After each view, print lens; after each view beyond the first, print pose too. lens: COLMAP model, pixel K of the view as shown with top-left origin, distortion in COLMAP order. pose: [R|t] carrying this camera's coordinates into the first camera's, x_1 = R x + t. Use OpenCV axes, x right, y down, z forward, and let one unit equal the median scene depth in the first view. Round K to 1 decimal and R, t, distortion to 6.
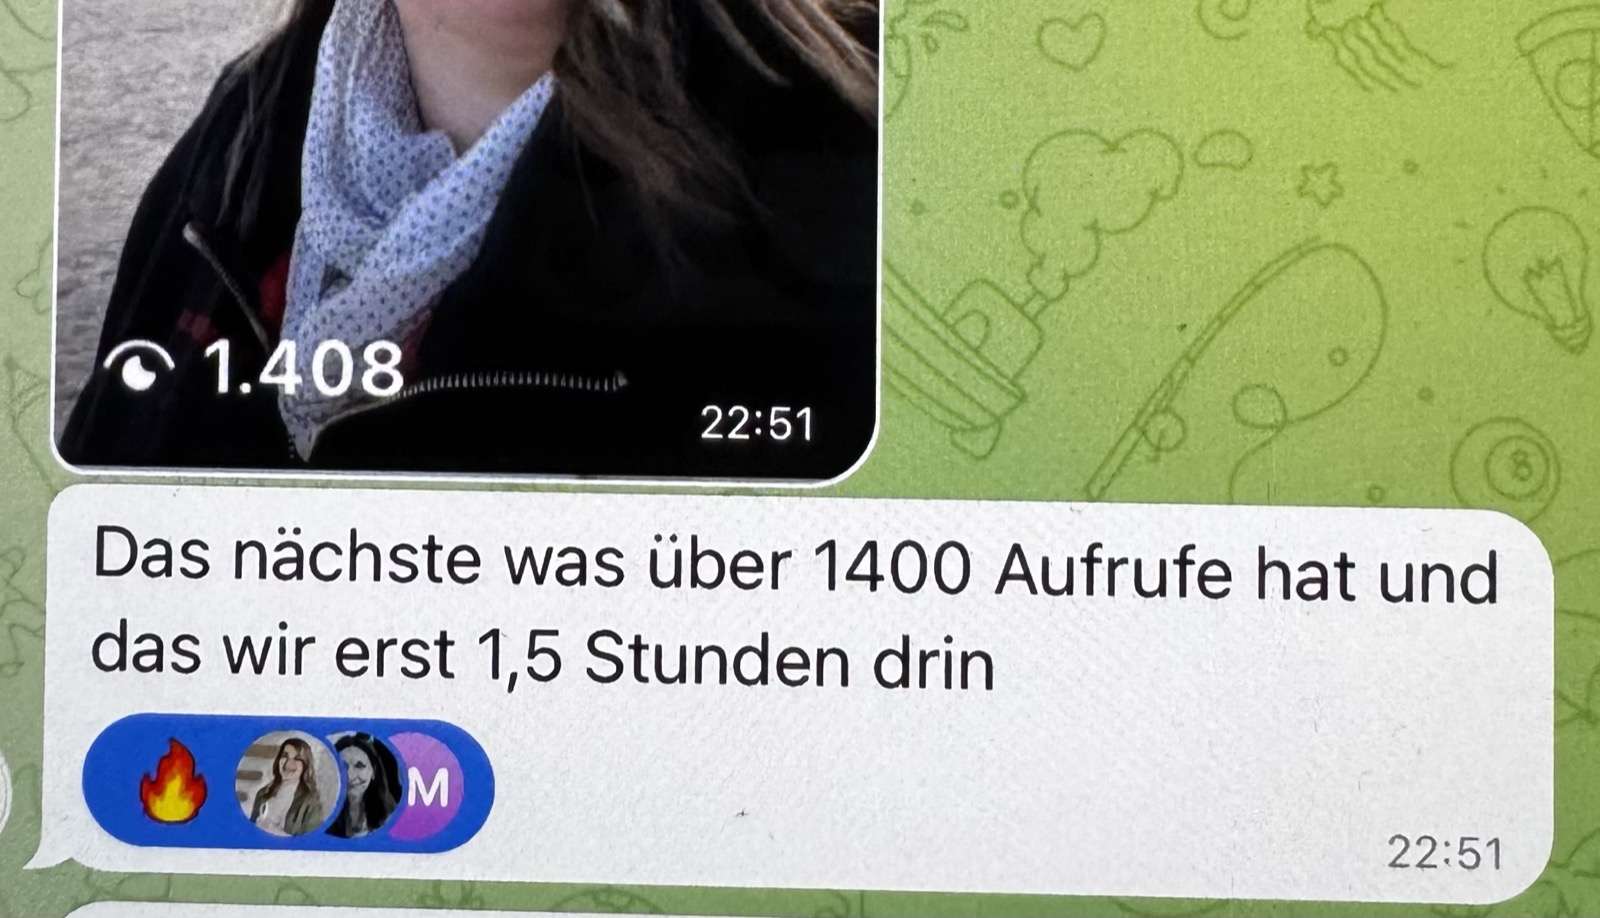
lens RADIAL K [[1429.2, 0, 800.0], [0, 1429.2, 459.0], [0, 0, 1]] dist [0.006850, 0.012984]
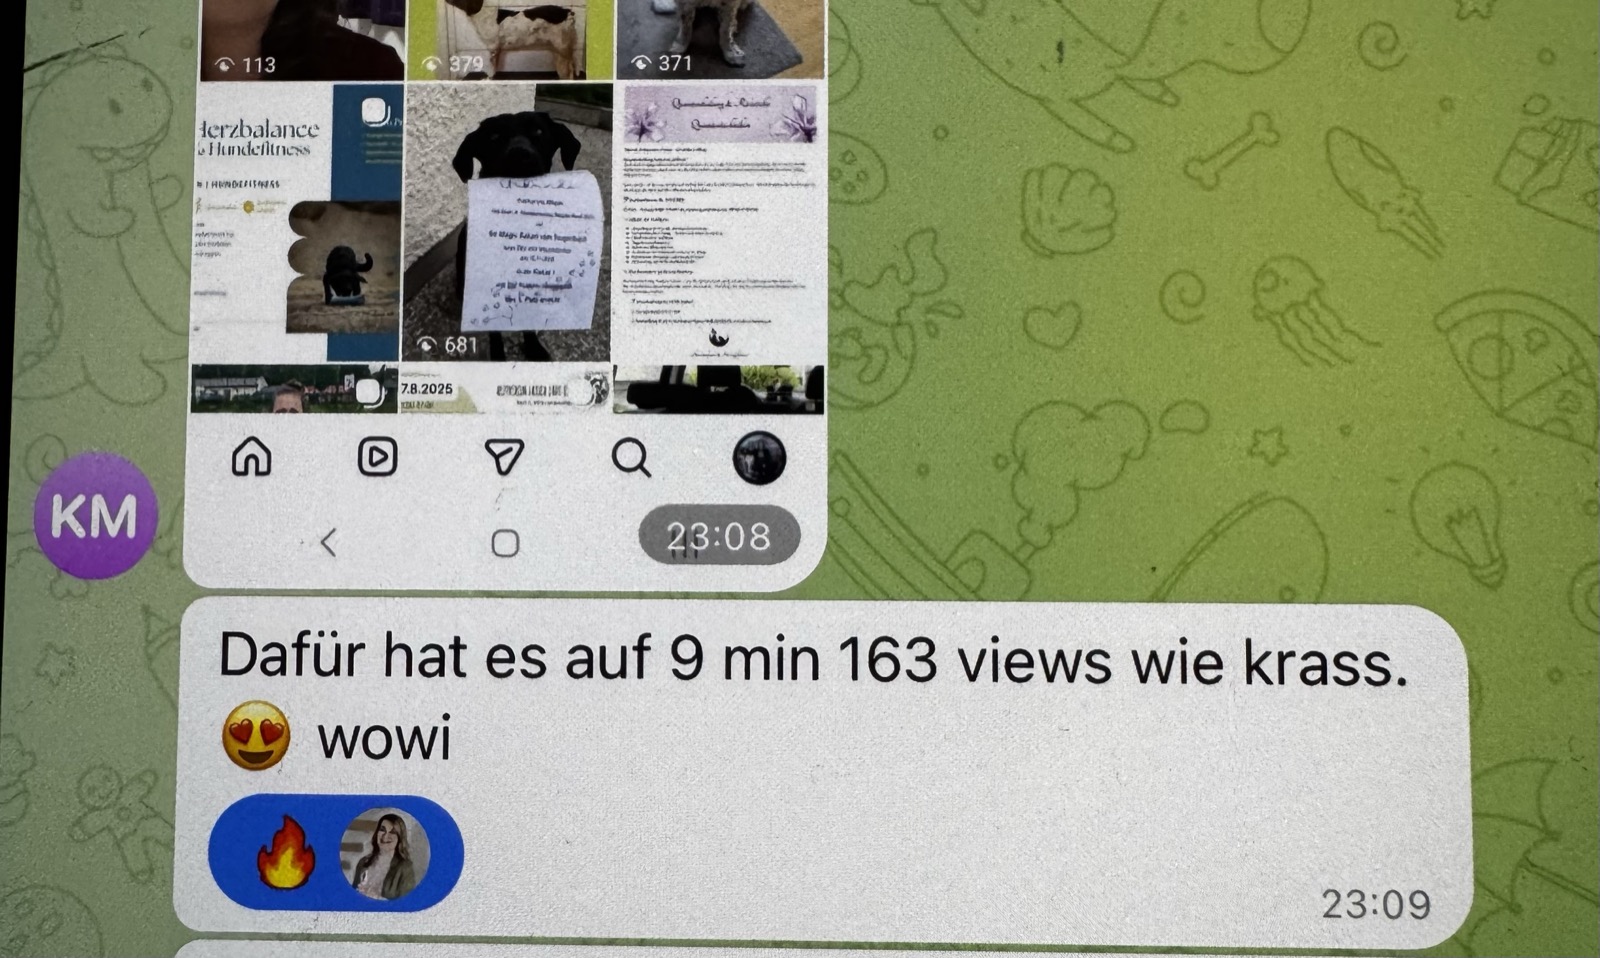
lens RADIAL K [[1233.4, 0, 816.2], [0, 1233.4, 474.2], [0, 0, 1]] dist [-0.000693, 0.000223]
pose [[0.999926, -0.008024, -0.009137, 0.005125], [0.007697, 0.999345, -0.035350, -0.135898], [0.009415, 0.035277, 0.999333, -0.003024]]
